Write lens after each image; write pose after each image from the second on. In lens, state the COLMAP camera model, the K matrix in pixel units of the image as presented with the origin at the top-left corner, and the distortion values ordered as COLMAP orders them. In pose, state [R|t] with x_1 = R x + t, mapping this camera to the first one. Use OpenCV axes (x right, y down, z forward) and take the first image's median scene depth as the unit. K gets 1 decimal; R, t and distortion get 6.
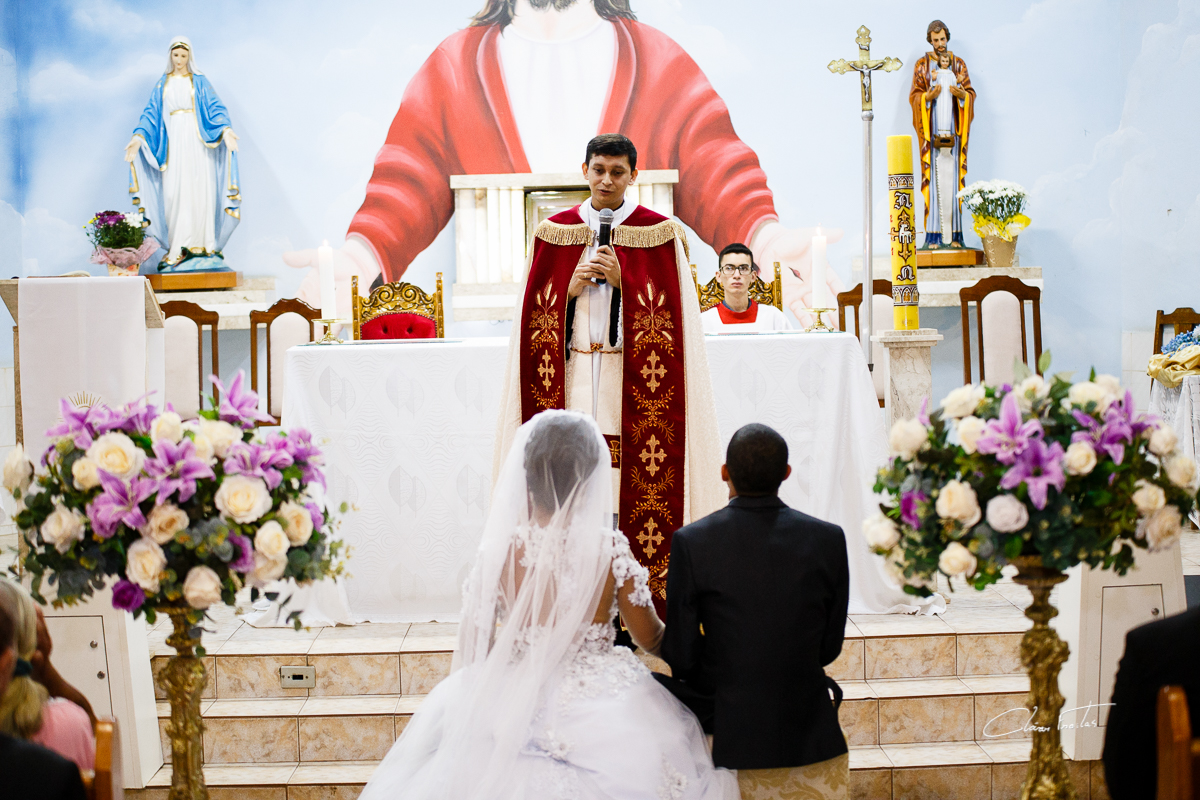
lens RADIAL K [[2726.7, 0, 593.0], [0, 2726.7, 392.3], [0, 0, 1]] dist [-0.256459, 0.000000]
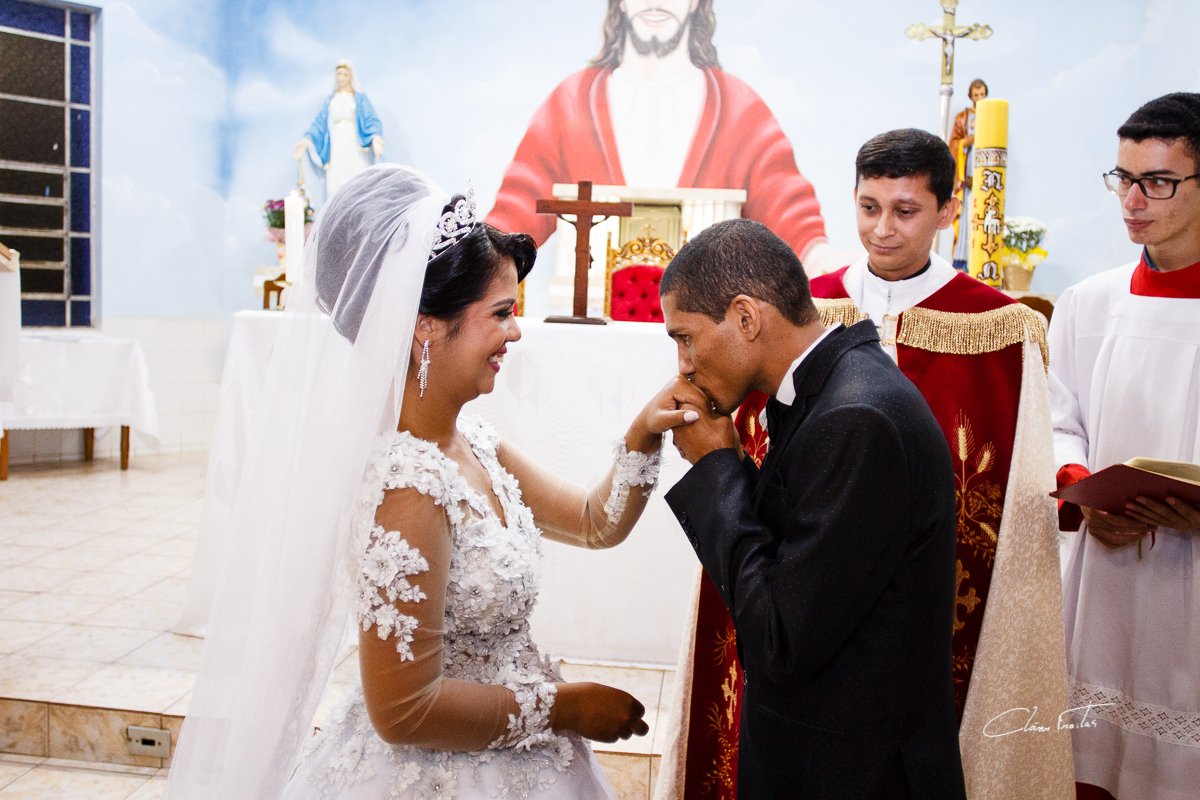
lens RADIAL K [[1109.8, 0, 606.9], [0, 1109.8, 394.5], [0, 0, 1]] dist [-0.042481, 0.000000]
pose [[0.990528, 0.075033, -0.114995, 0.033146], [-0.070469, 0.996576, 0.043260, -0.010298], [0.117847, -0.034747, 0.992424, 0.508530]]
